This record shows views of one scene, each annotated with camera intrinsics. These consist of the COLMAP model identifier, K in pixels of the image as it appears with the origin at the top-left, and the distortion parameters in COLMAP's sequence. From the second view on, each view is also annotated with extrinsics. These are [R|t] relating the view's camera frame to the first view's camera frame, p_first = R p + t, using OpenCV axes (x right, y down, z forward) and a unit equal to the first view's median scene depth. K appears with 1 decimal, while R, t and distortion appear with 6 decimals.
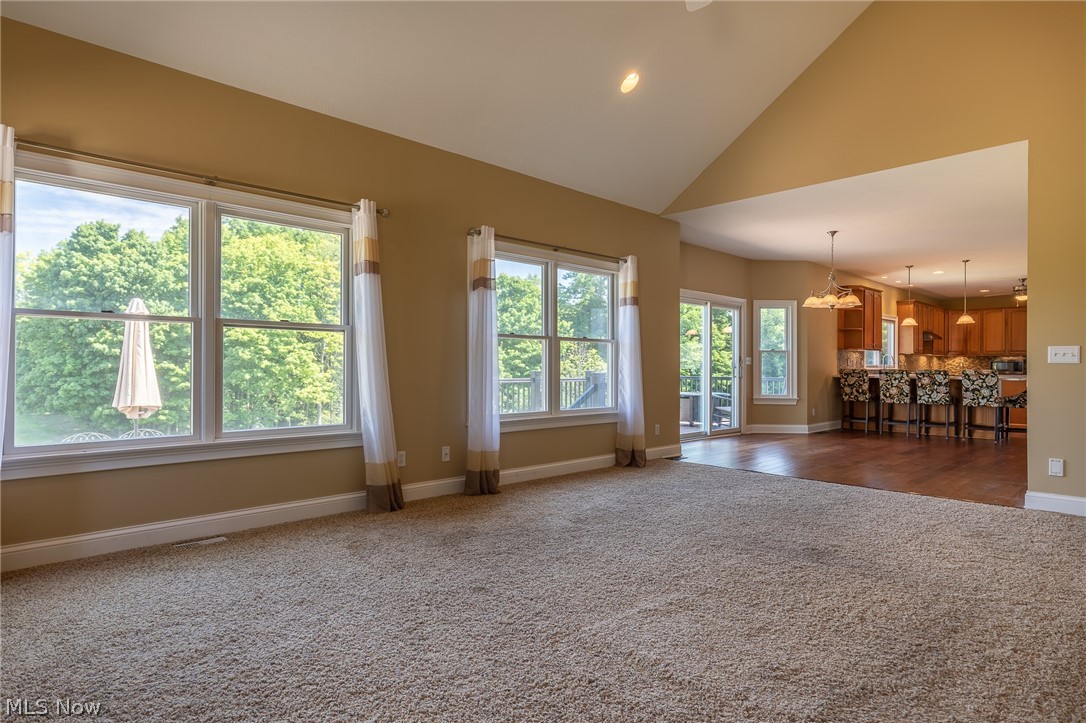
lens RADIAL K [[552.2, 0, 544.0], [0, 552.2, 365.1], [0, 0, 1]] dist [-0.014354, 0.000137]
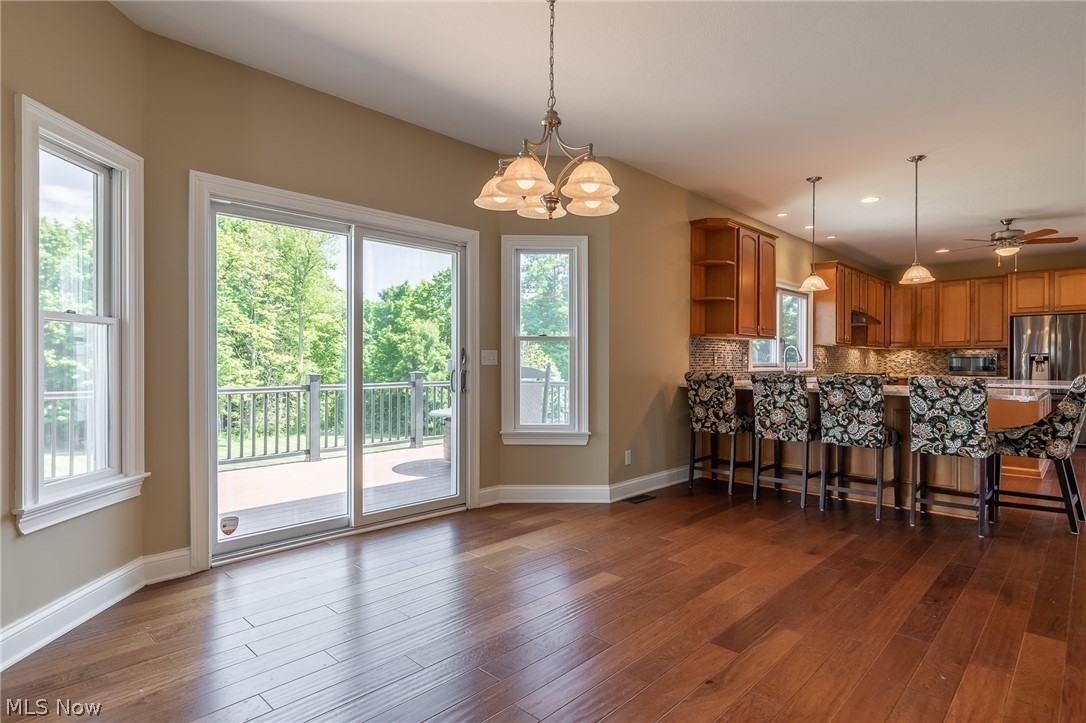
lens RADIAL K [[552.2, 0, 523.7], [0, 552.2, 365.2], [0, 0, 1]] dist [-0.014354, 0.000137]
pose [[0.999211, -0.002594, 0.039630, 0.044090], [0.002246, 0.999958, 0.008831, -0.000614], [-0.039652, -0.008735, 0.999175, 0.057851]]
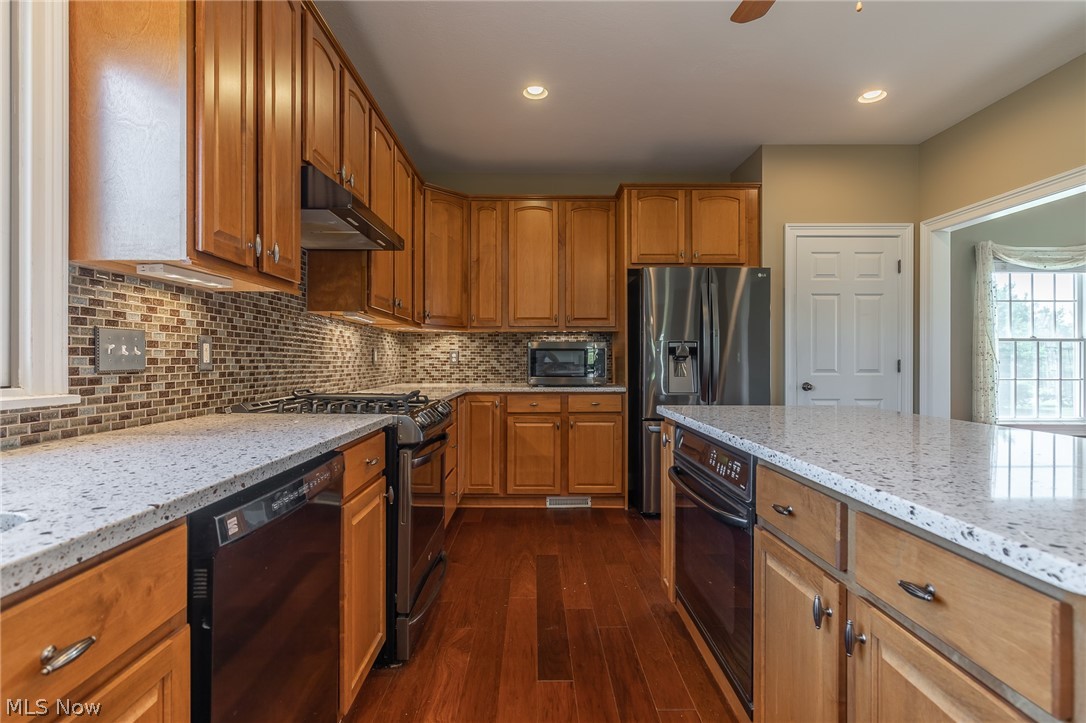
lens RADIAL K [[517.7, 0, 543.7], [0, 517.7, 358.8], [0, 0, 1]] dist [-0.001242, -0.000029]
pose [[0.641647, -0.002843, 0.766995, 0.100918], [-0.000028, 0.999993, 0.003730, -0.000194], [-0.767000, -0.002414, 0.641643, 0.137885]]
